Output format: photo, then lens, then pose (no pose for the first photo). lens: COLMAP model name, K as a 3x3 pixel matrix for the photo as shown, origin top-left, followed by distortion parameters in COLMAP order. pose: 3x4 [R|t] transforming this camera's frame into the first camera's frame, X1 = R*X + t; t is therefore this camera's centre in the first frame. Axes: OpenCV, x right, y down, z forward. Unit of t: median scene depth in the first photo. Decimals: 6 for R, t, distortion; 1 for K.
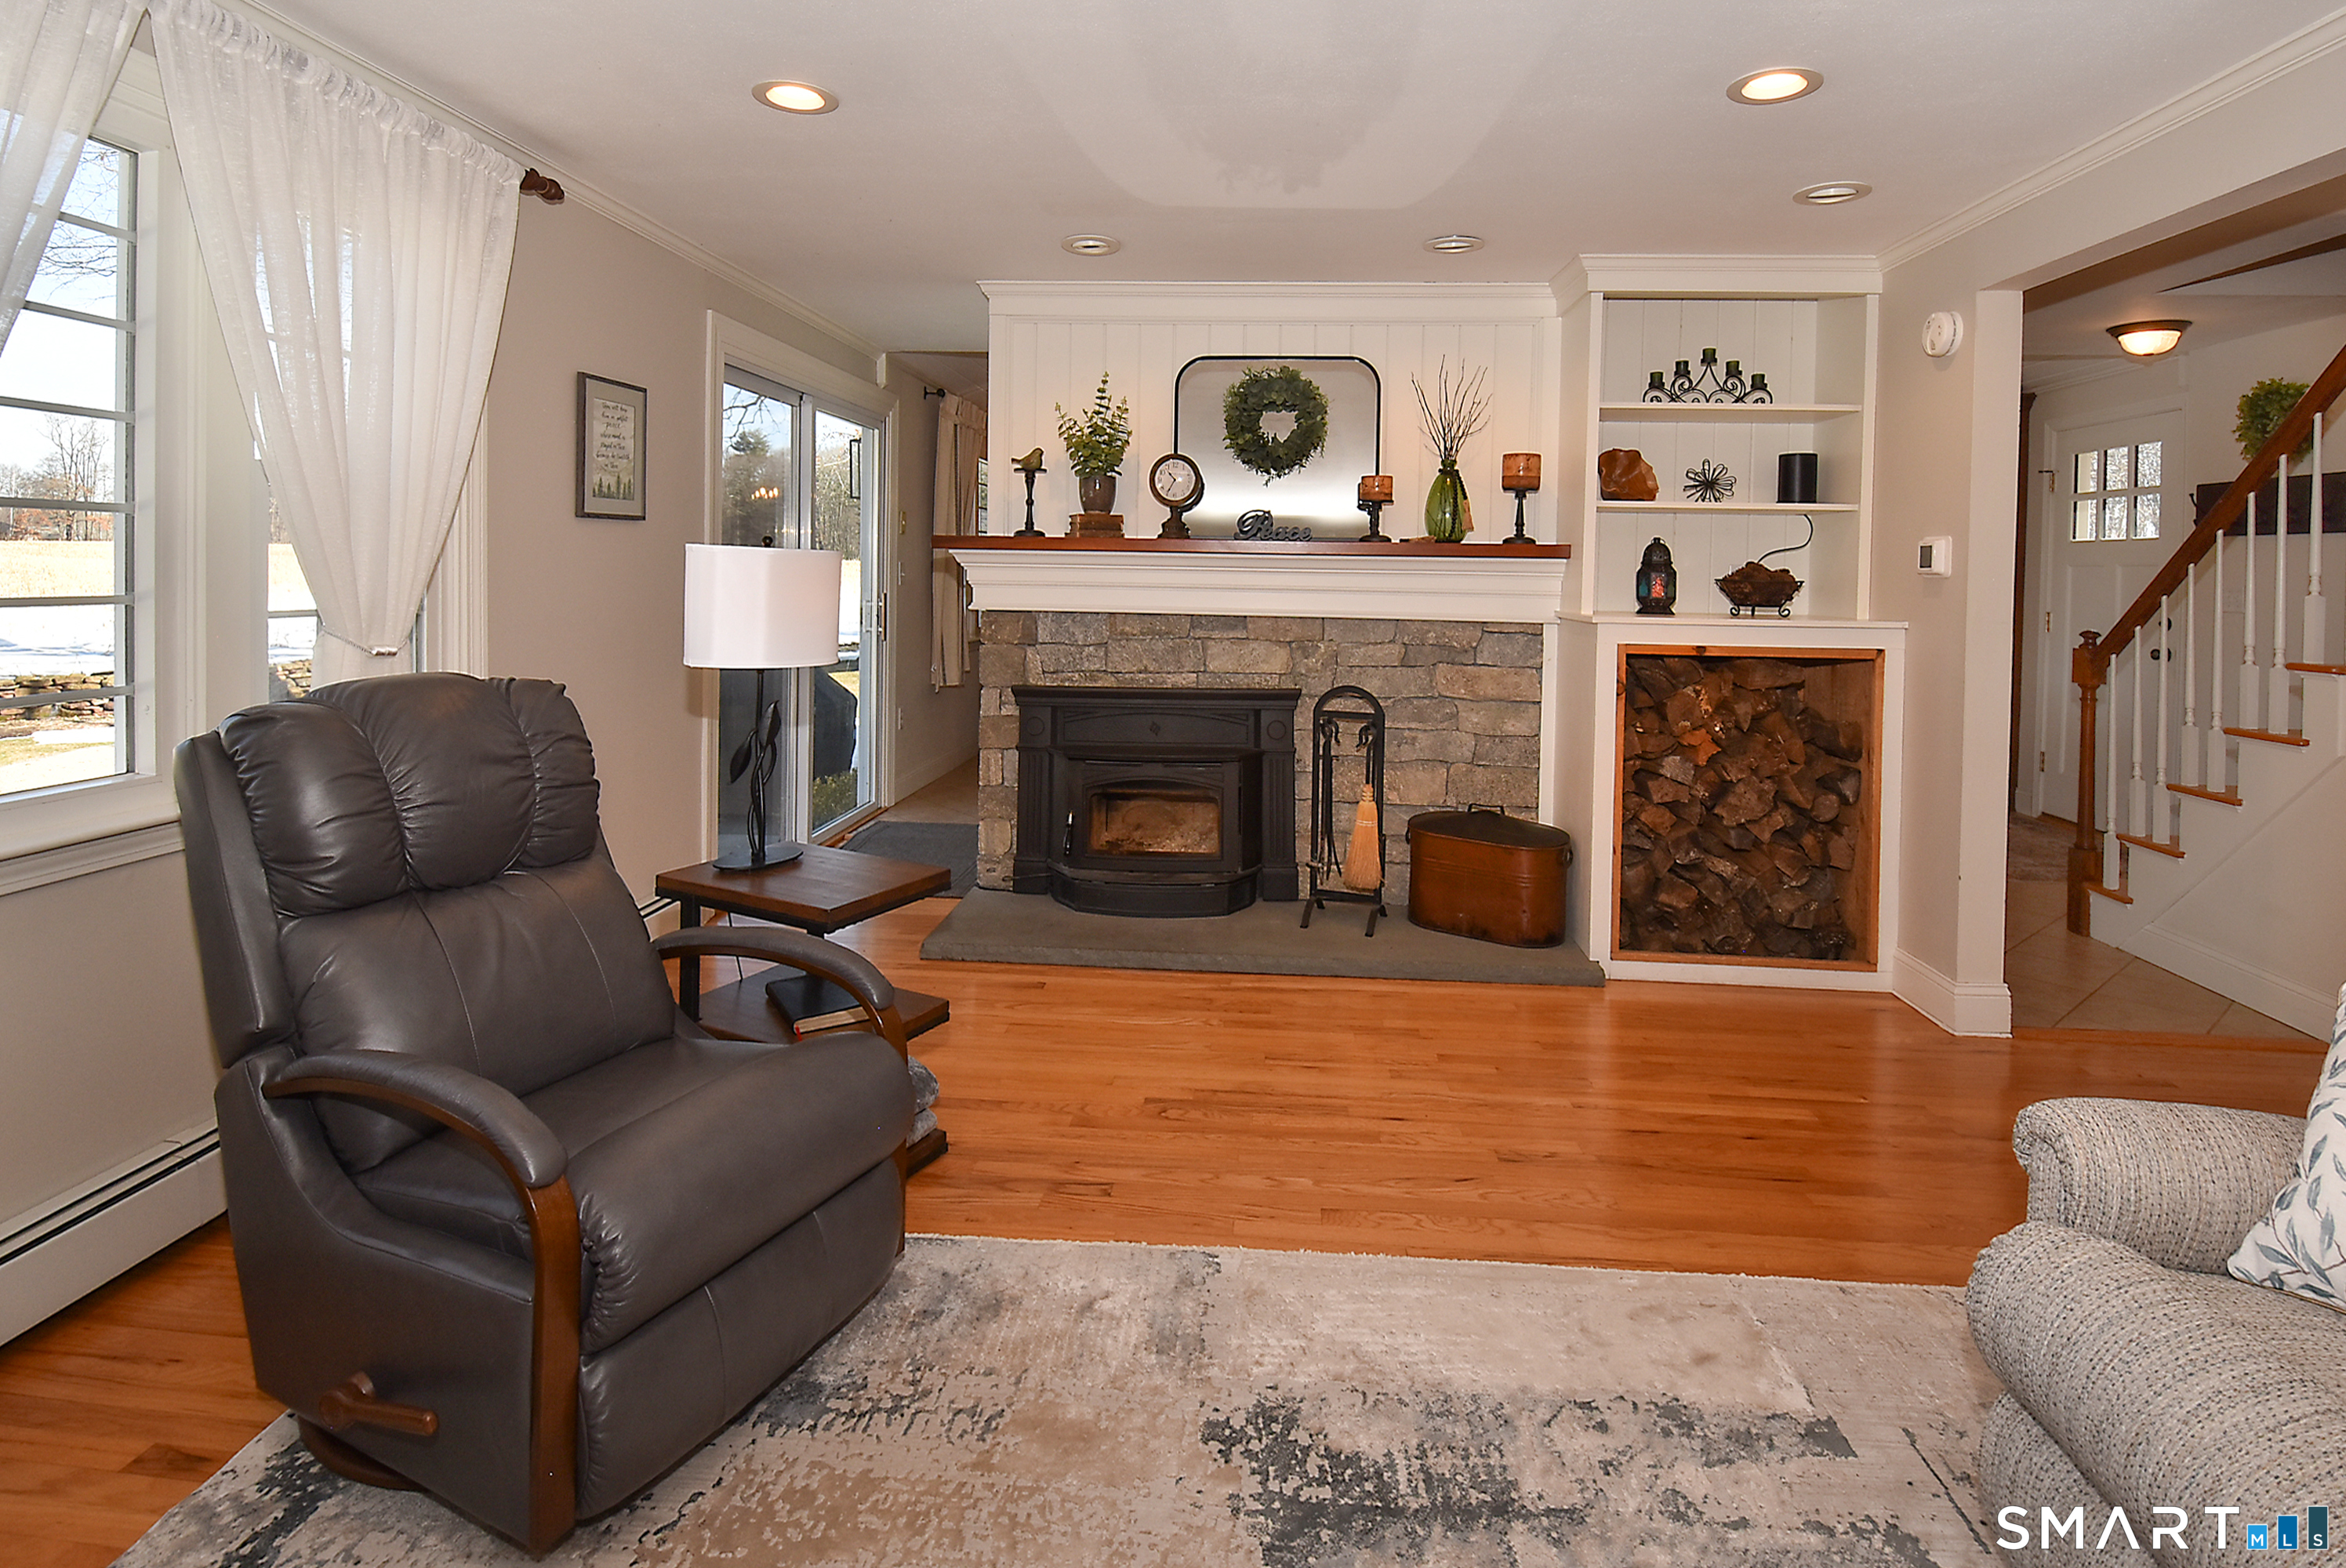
lens RADIAL K [[1162.4, 0, 1163.0], [0, 1162.4, 778.4], [0, 0, 1]] dist [-0.000704, -0.000996]
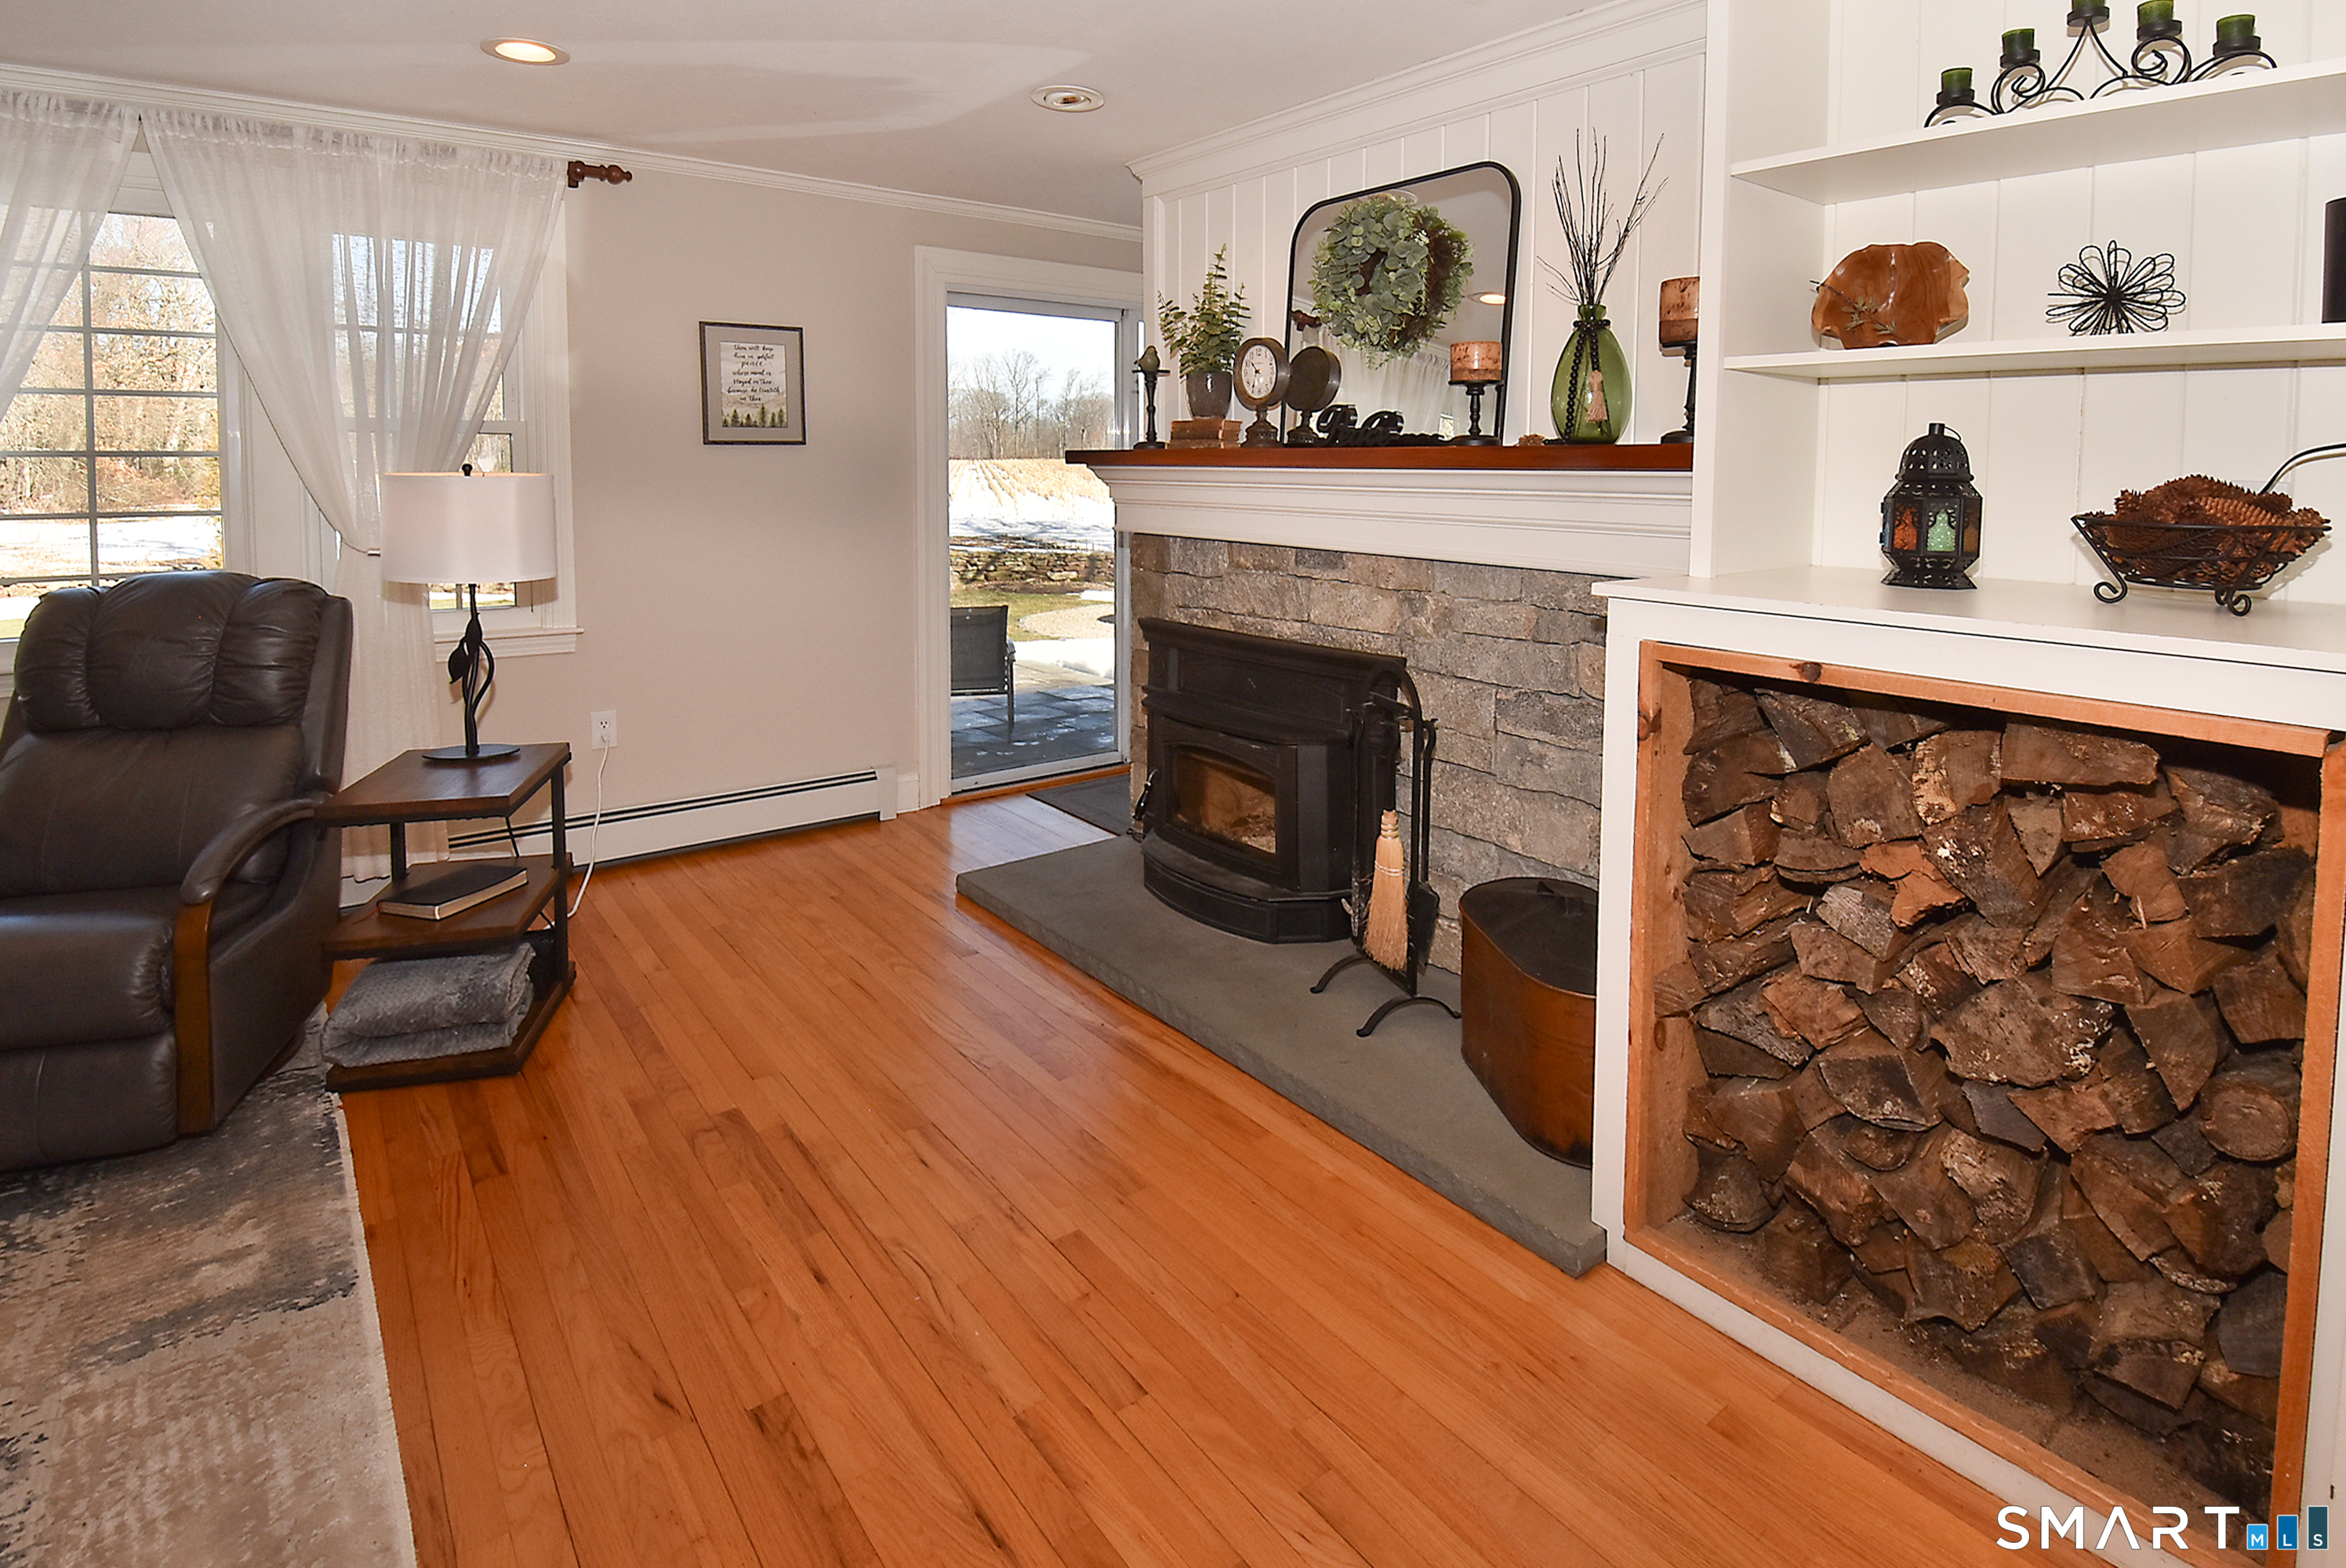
lens RADIAL K [[1106.3, 0, 1117.8], [0, 1106.3, 680.7], [0, 0, 1]] dist [-0.000754, -0.014886]
pose [[0.680191, 0.127814, -0.721806, 0.533492], [-0.124935, 0.990488, 0.057659, -0.088593], [0.722310, 0.050960, 0.689689, 0.458855]]
